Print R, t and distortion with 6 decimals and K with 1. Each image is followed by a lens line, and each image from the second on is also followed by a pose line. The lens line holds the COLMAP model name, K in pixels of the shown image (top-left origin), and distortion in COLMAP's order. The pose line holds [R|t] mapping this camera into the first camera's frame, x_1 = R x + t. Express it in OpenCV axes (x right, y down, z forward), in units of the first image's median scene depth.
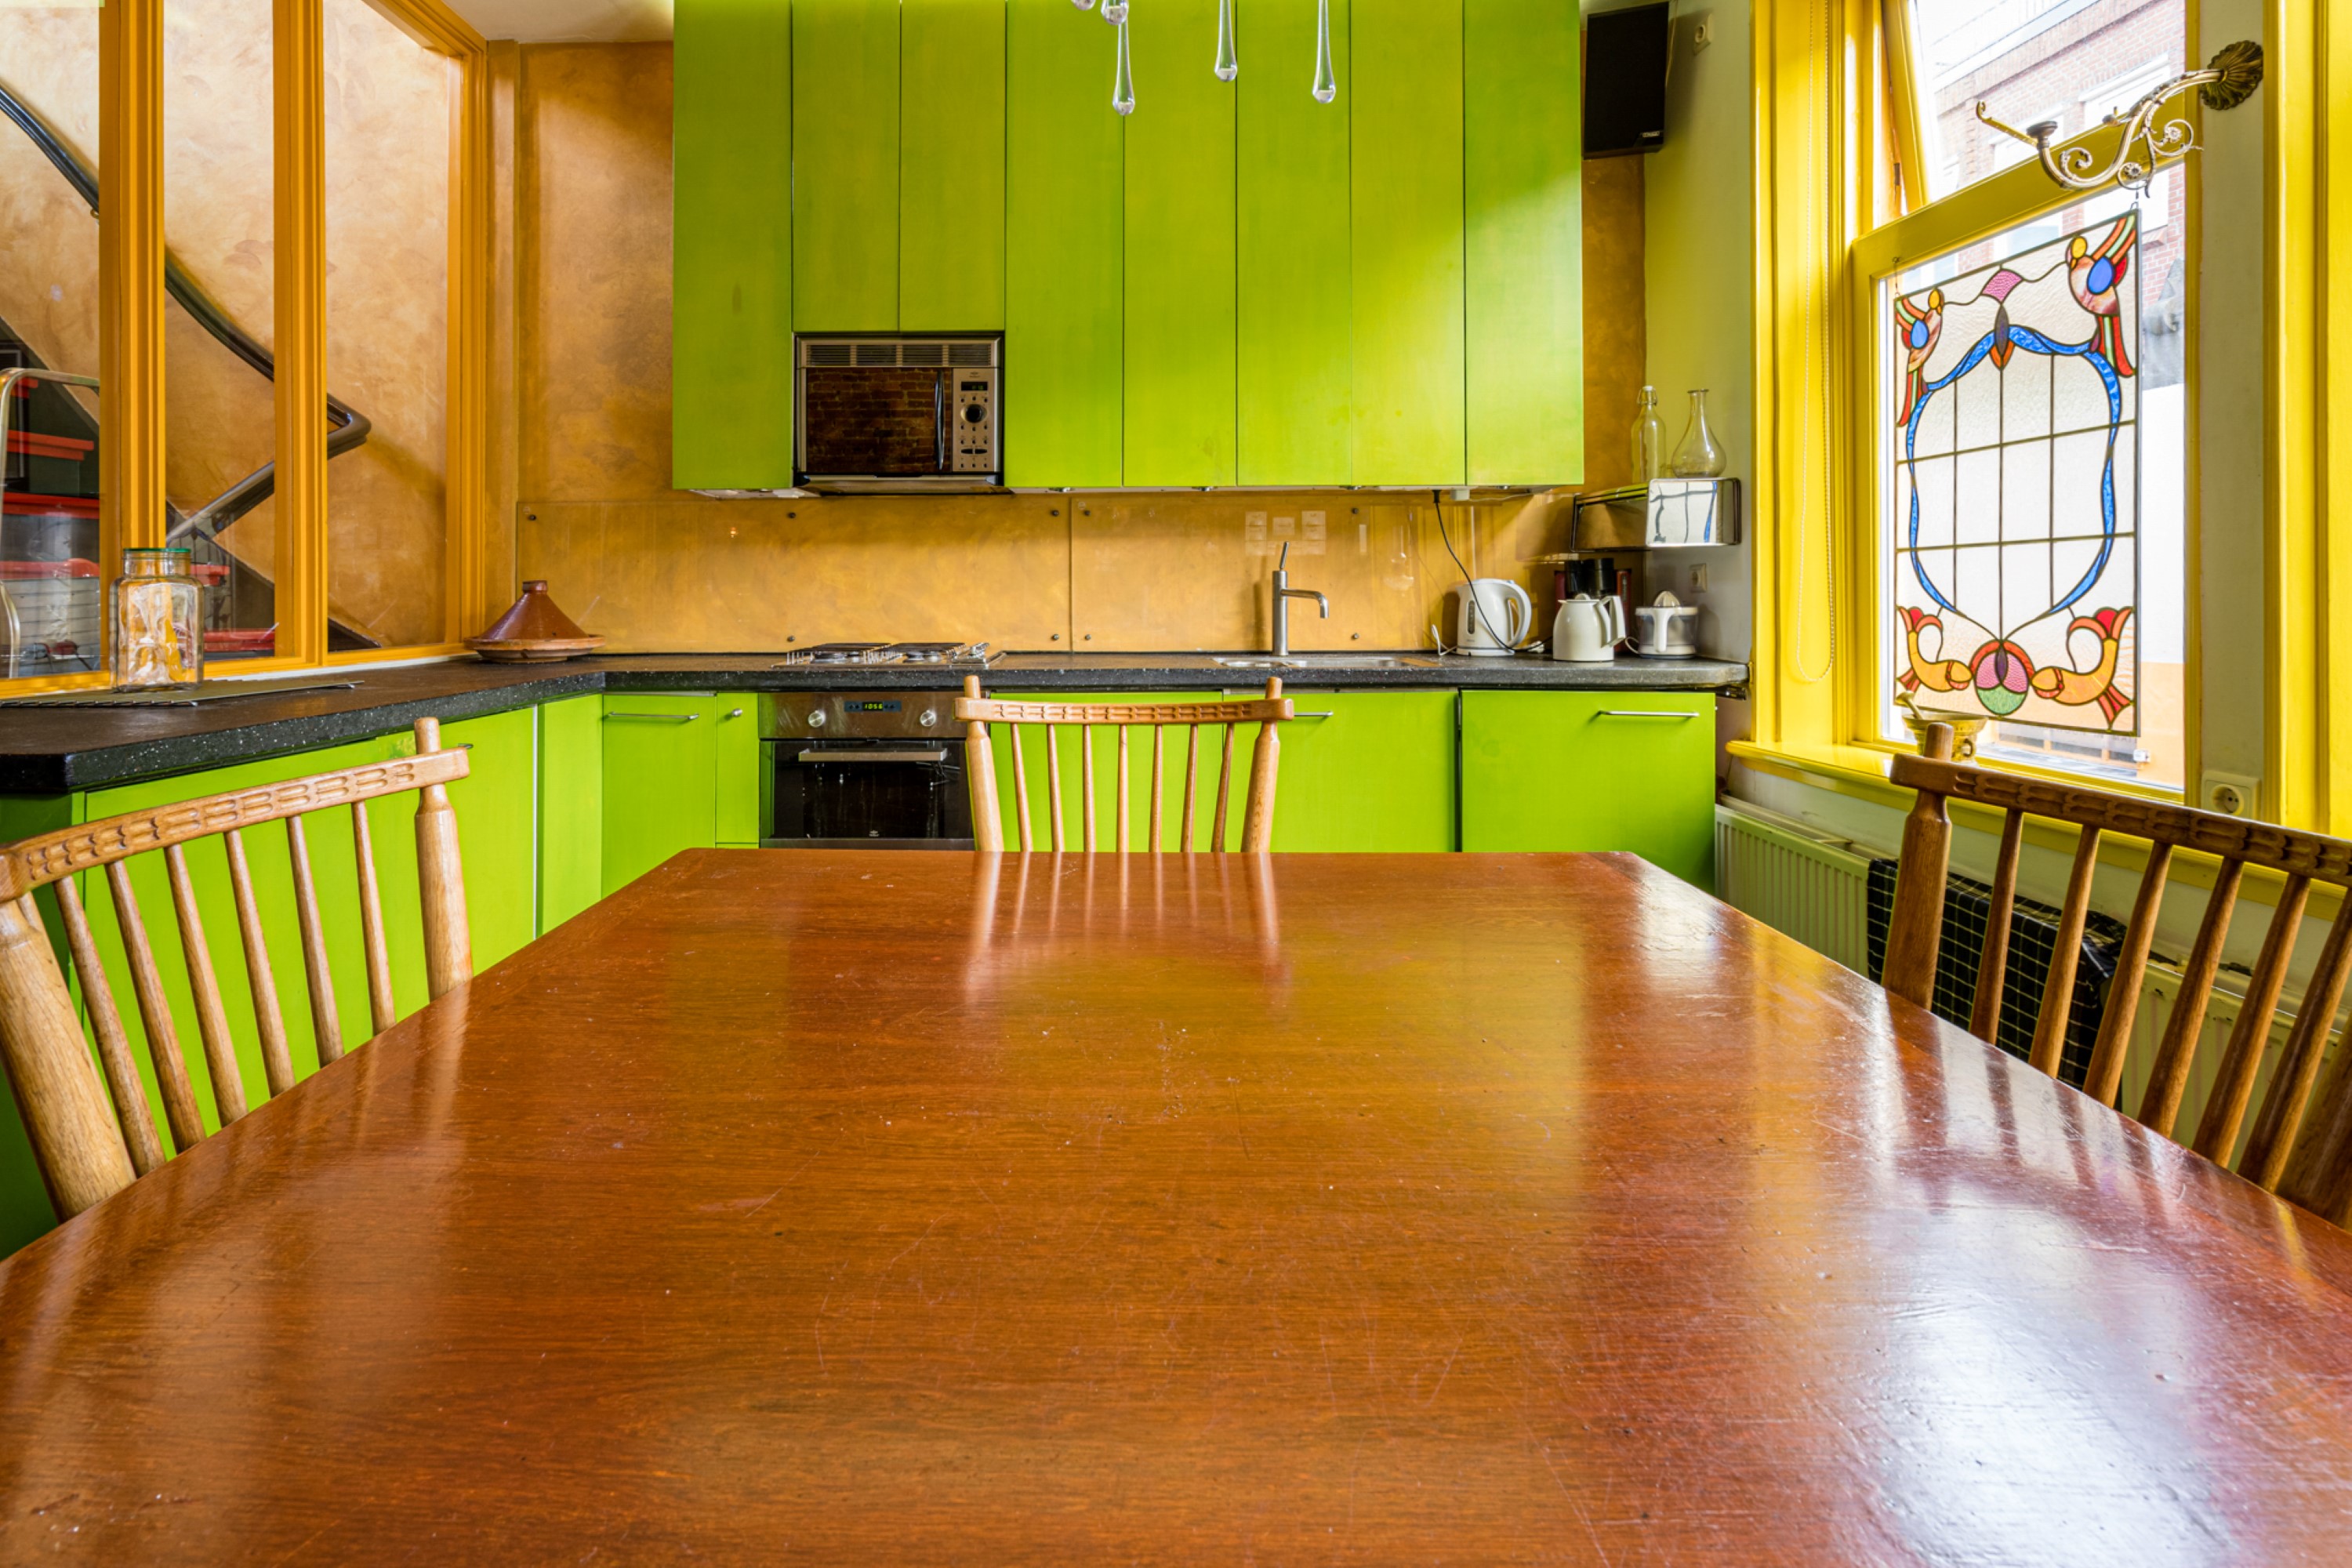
lens RADIAL K [[1153.7, 0, 1103.7], [0, 1153.7, 596.9], [0, 0, 1]] dist [-0.003588, -0.000298]
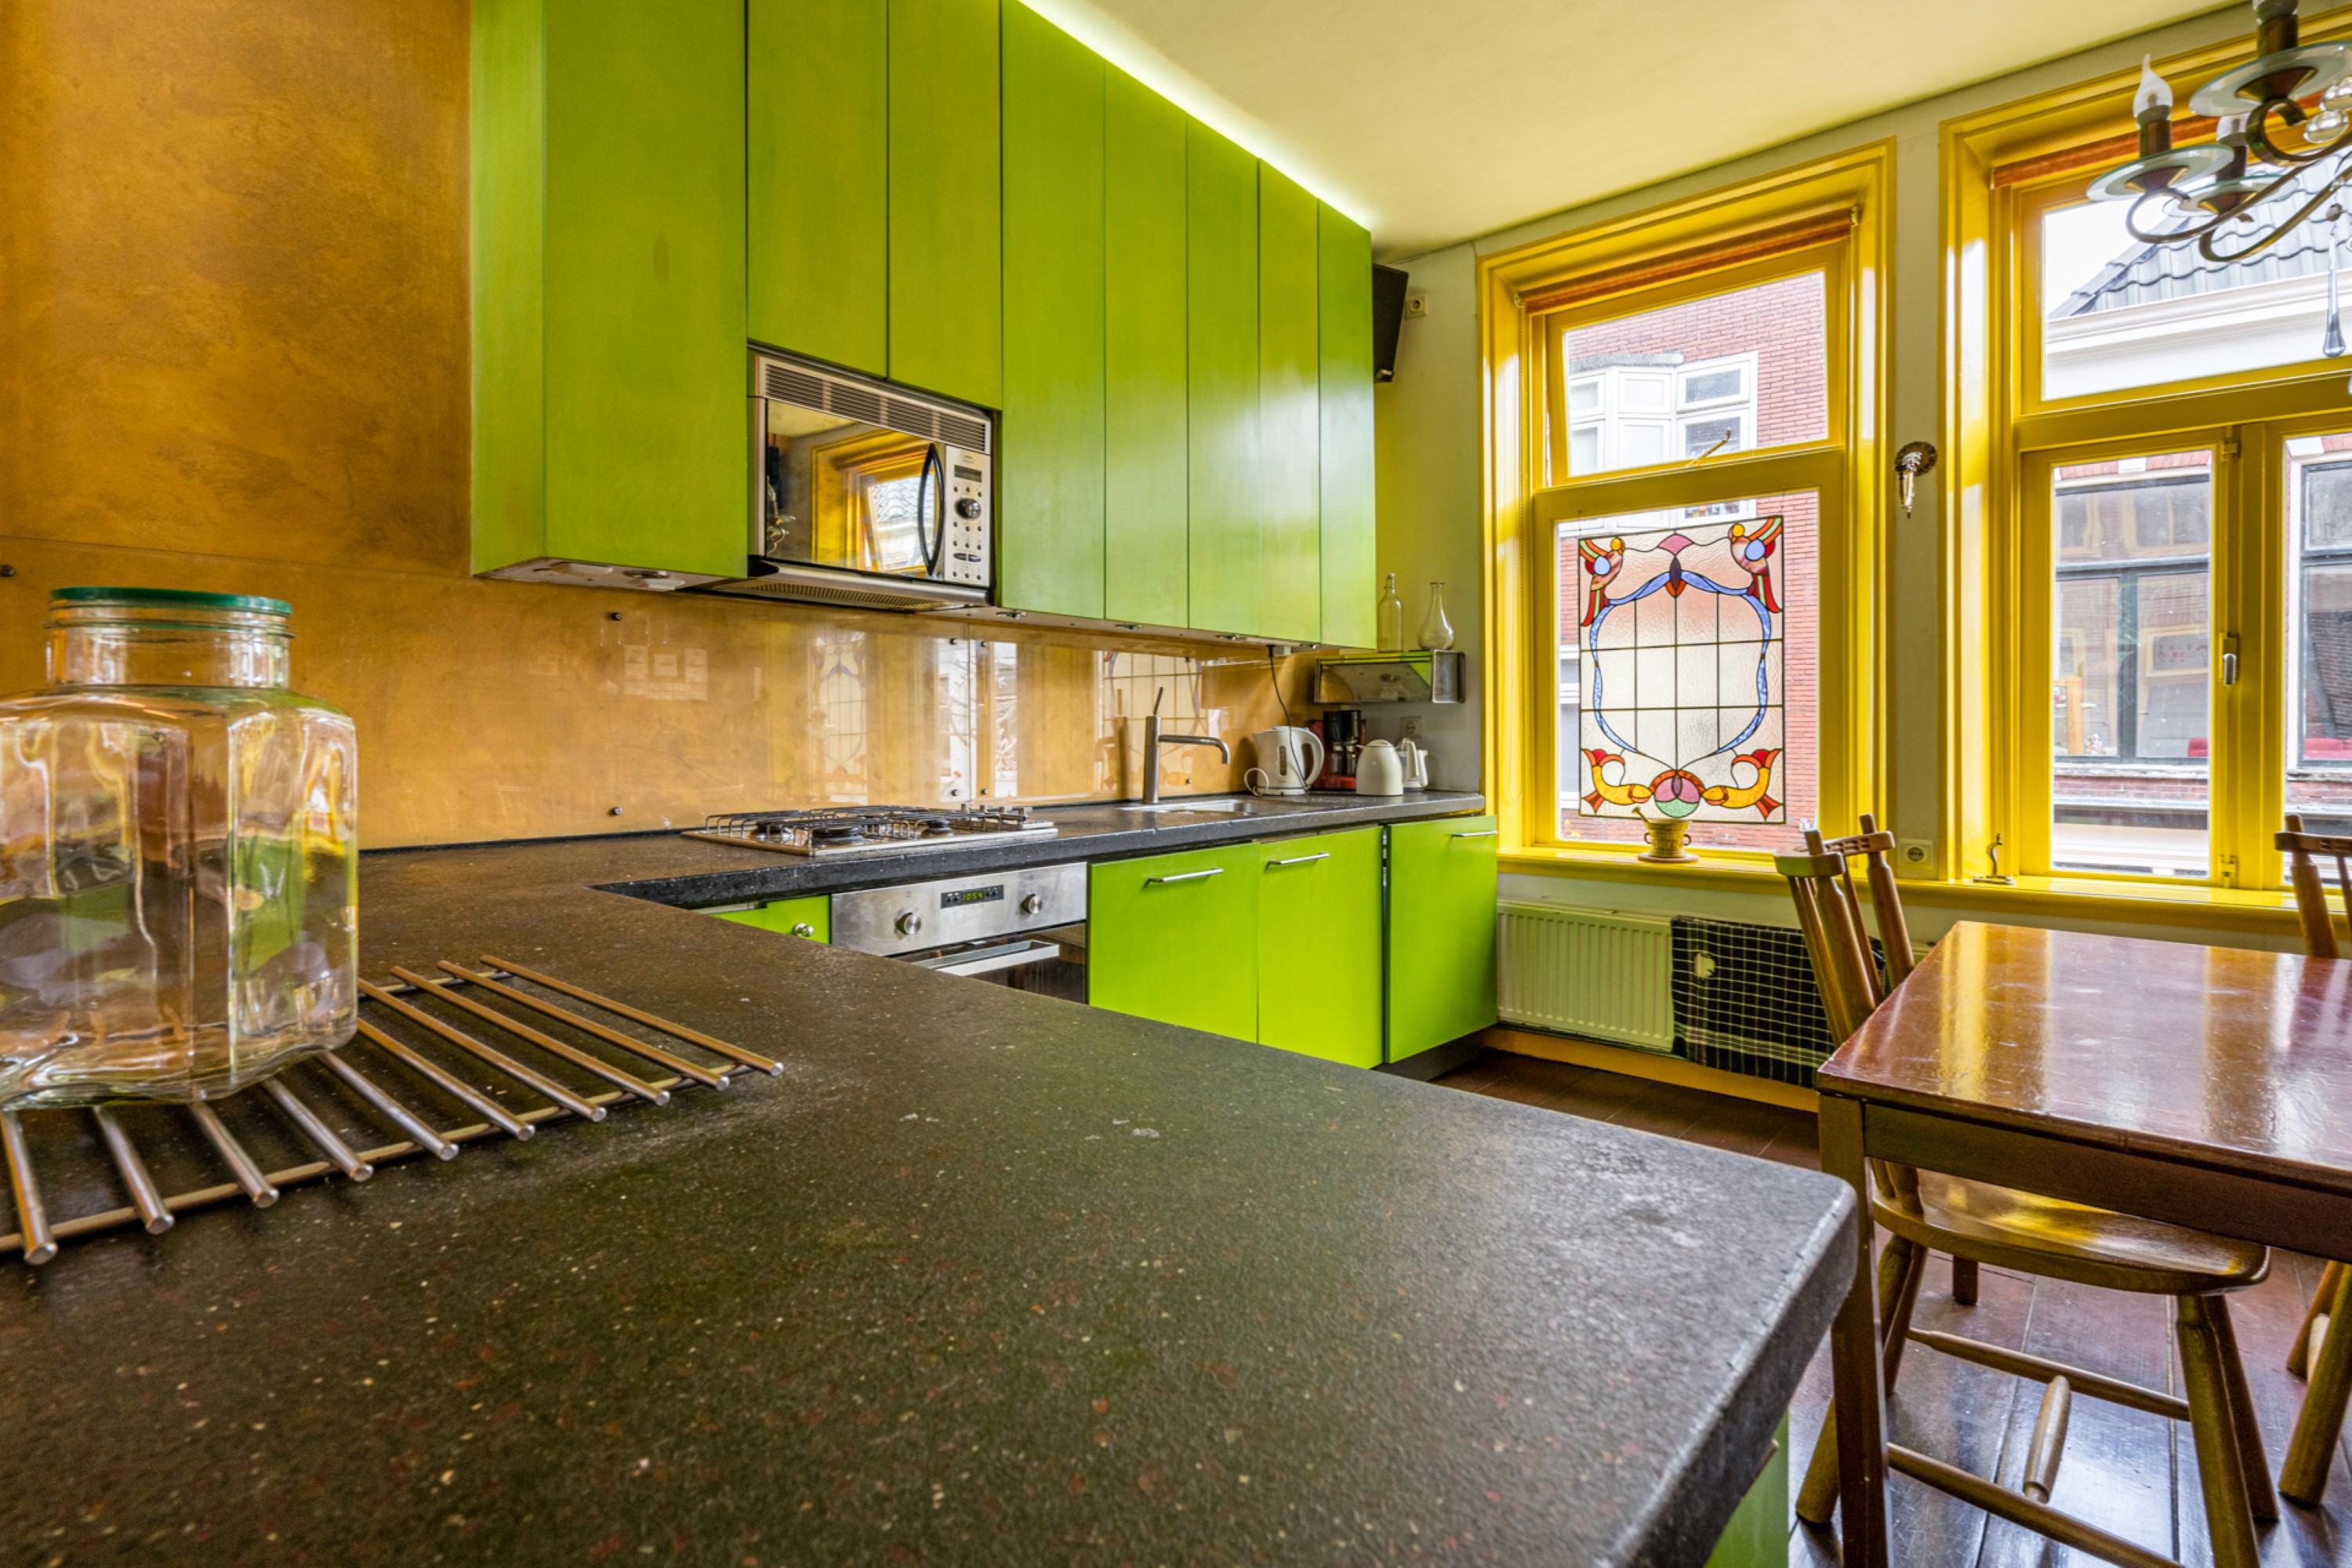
lens RADIAL K [[1089.5, 0, 1183.7], [0, 1089.5, 735.5], [0, 0, 1]] dist [-0.003261, -0.000802]
pose [[0.638272, 0.001480, 0.769810, -0.561060], [0.000728, 0.999997, -0.002527, -0.004334], [-0.769811, 0.002173, 0.638268, 0.404378]]
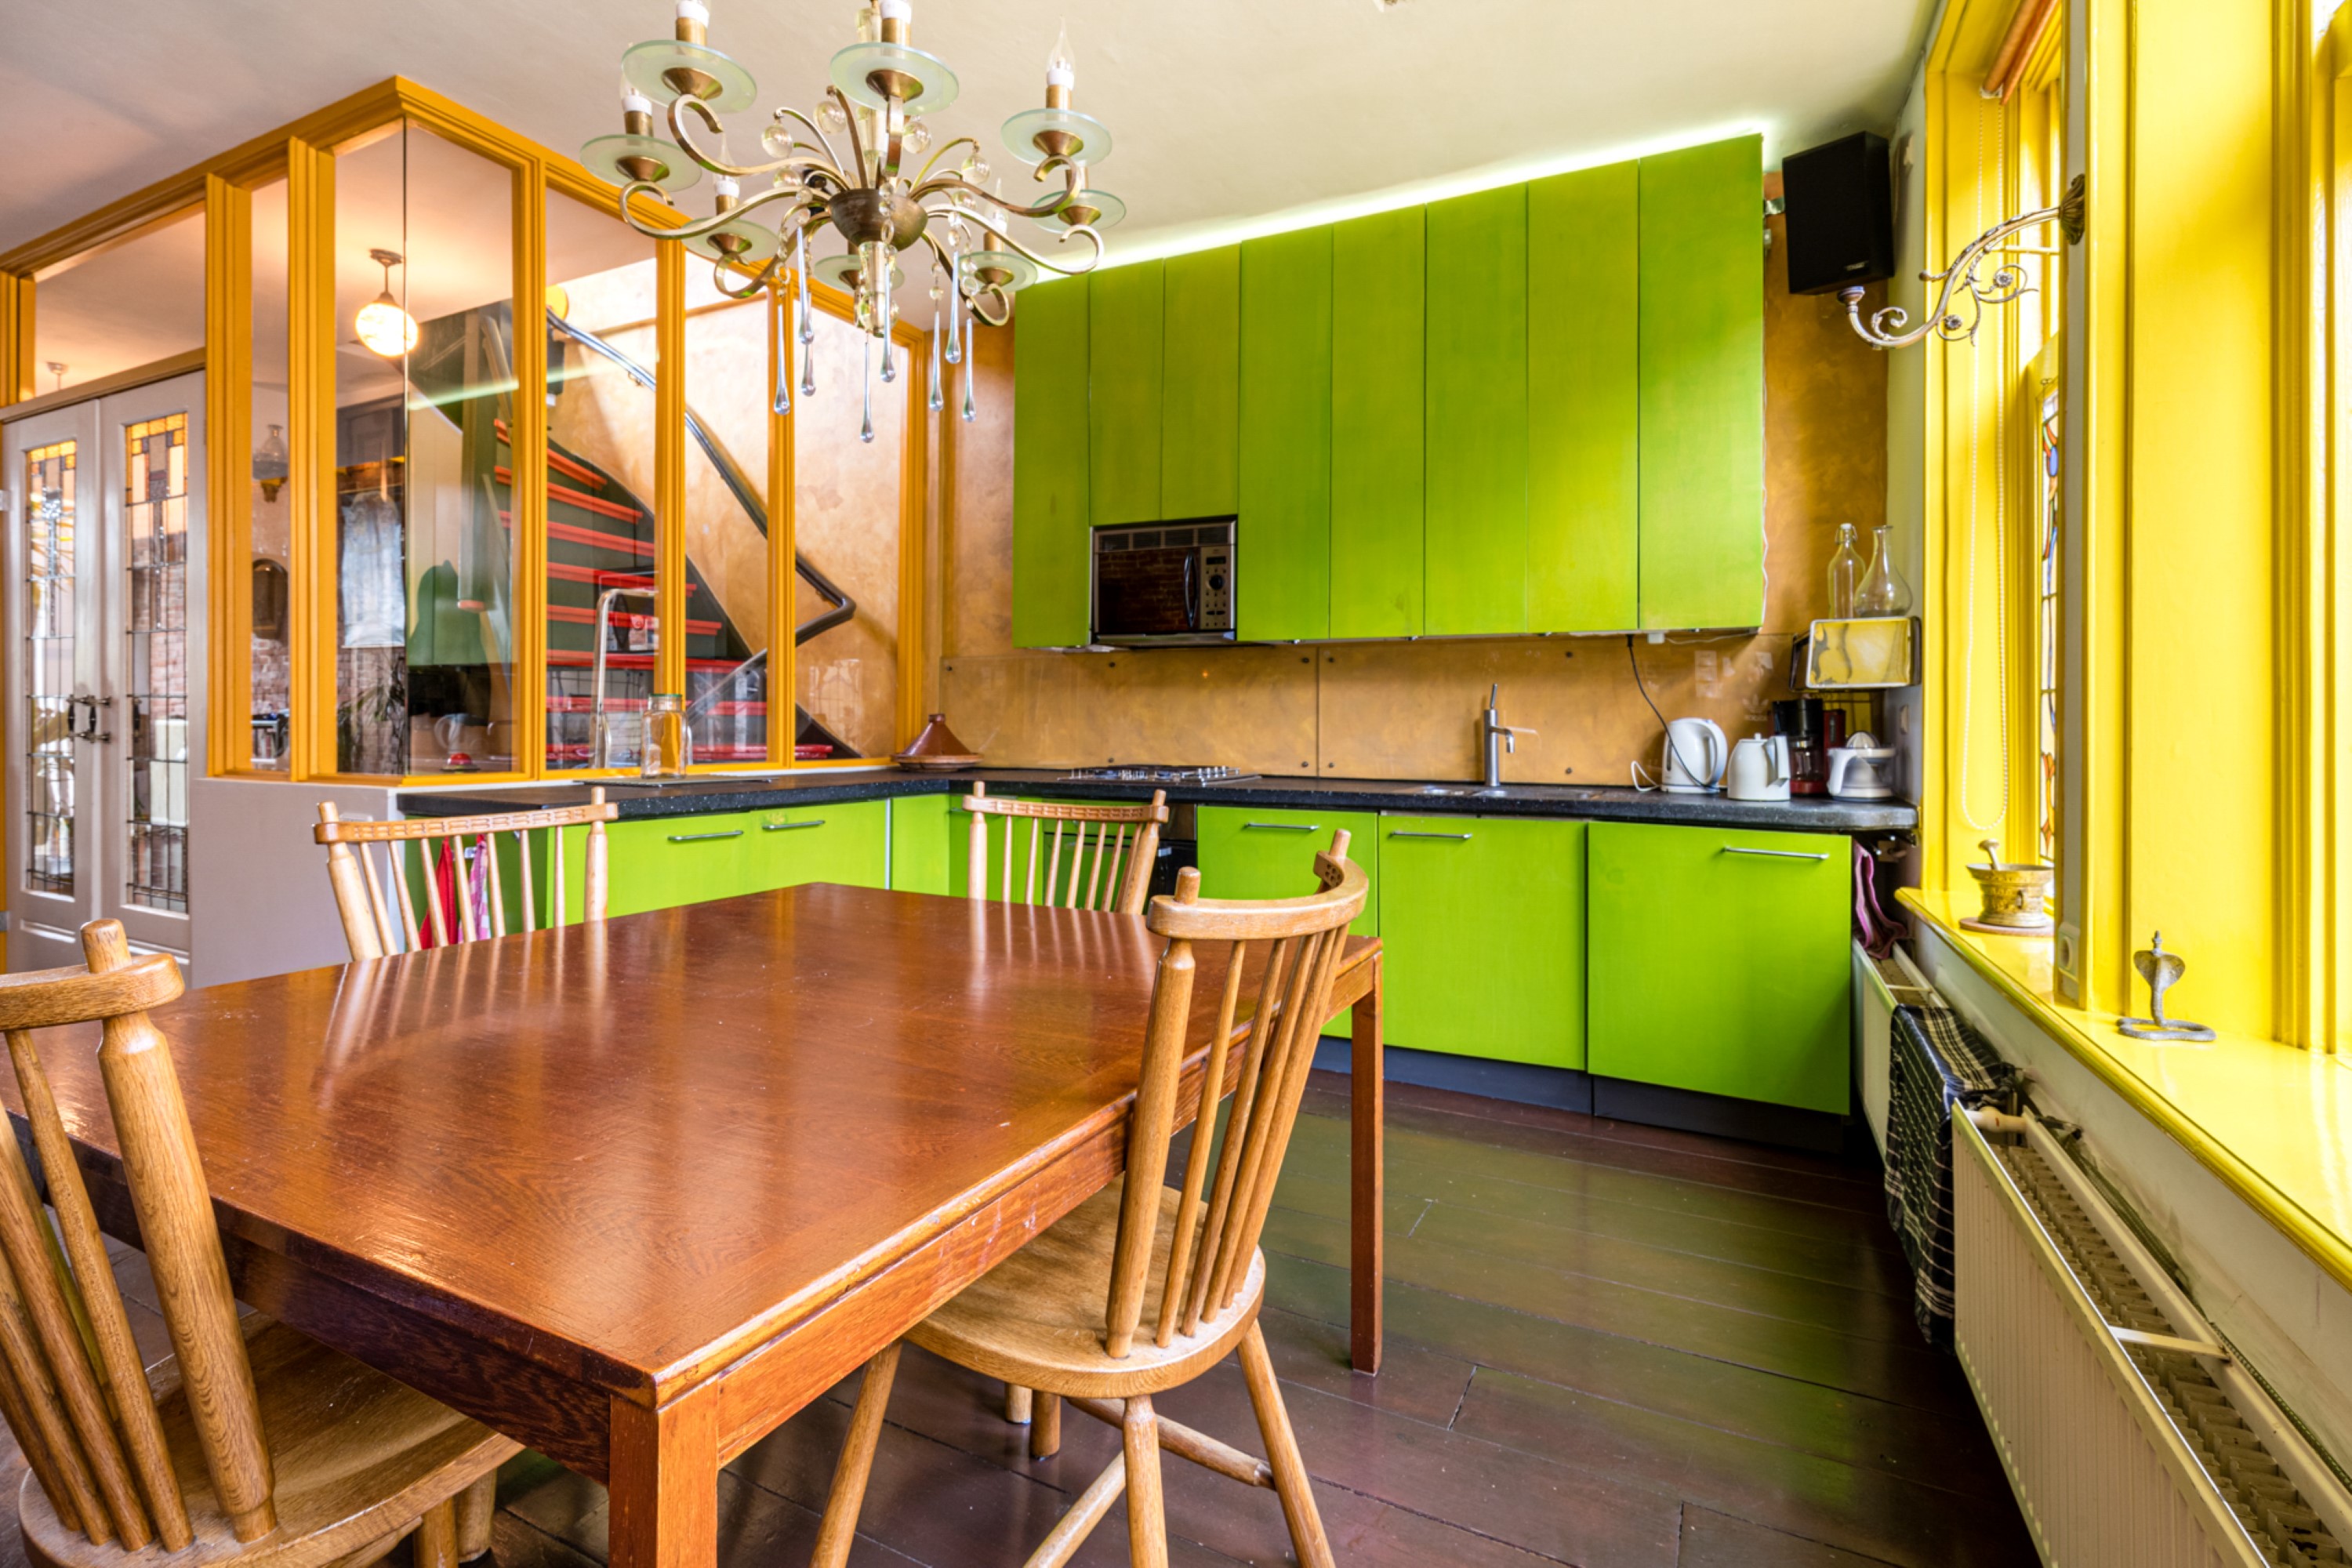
lens RADIAL K [[1089.5, 0, 1184.6], [0, 1089.5, 734.0], [0, 0, 1]] dist [-0.003261, -0.000802]
pose [[0.904077, 0.015136, -0.427102, 0.348464], [-0.013144, 0.999885, 0.007610, -0.003564], [0.427168, -0.001266, 0.904171, -0.076311]]
